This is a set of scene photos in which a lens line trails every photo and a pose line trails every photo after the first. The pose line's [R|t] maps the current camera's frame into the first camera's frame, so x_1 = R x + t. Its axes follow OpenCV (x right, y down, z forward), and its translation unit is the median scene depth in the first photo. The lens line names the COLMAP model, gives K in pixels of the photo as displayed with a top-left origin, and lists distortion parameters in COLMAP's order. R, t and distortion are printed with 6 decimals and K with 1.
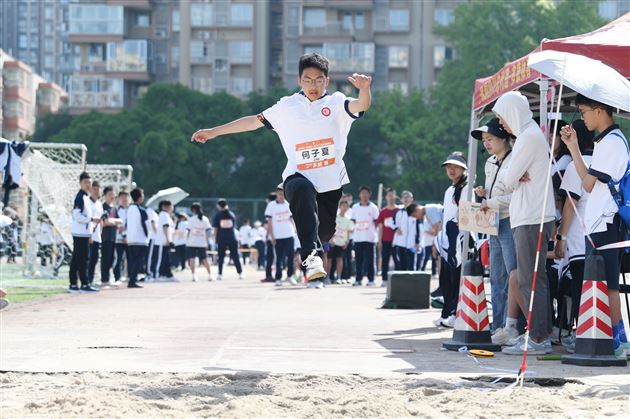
lens RADIAL K [[1489.2, 0, 305.5], [0, 1489.2, 207.4], [0, 0, 1]] dist [0.295884, -0.128735]
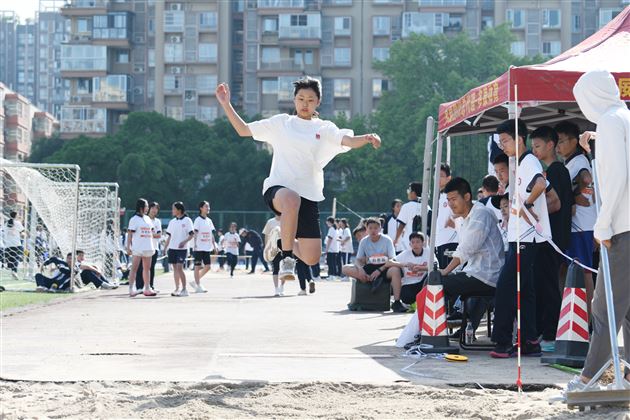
lens RADIAL K [[1454.5, 0, 315.3], [0, 1454.5, 211.2], [0, 0, 1]] dist [0.078690, -0.014992]
pose [[0.999977, -0.004765, 0.004829, 0.034750], [0.004811, 0.999941, -0.009694, 0.006185], [-0.004782, 0.009717, 0.999941, -0.133169]]
